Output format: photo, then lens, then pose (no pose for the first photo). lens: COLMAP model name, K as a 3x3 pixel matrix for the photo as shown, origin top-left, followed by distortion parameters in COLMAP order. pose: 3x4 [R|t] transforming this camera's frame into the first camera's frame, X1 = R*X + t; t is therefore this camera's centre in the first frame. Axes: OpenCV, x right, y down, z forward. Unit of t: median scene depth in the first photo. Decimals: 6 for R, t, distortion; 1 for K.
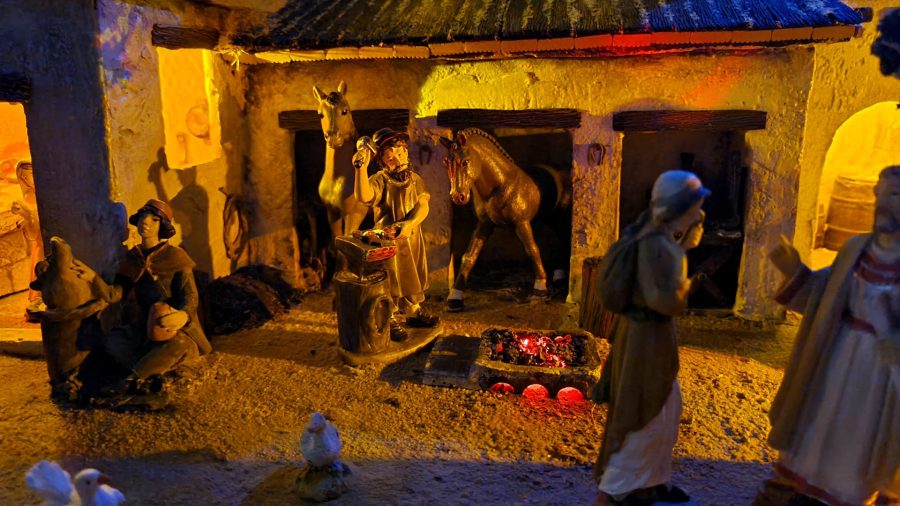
lens RADIAL K [[683.1, 0, 450.0], [0, 683.1, 253.0], [0, 0, 1]] dist [0.007692, 0.001387]
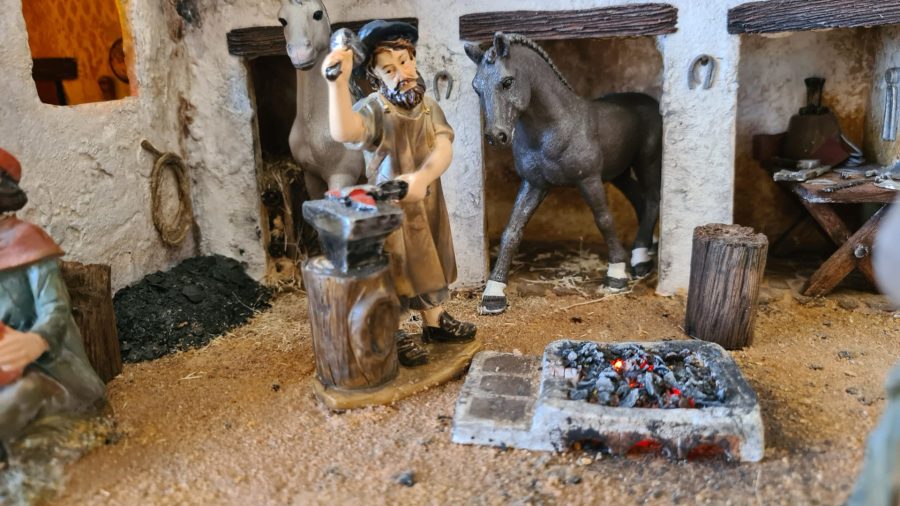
lens RADIAL K [[704.2, 0, 473.5], [0, 704.2, 258.8], [0, 0, 1]] dist [0.008228, 0.002986]
pose [[0.999502, -0.030164, 0.009252, -0.017339], [0.029951, 0.999301, 0.022365, 0.013817], [-0.009920, -0.022076, 0.999707, 0.287624]]
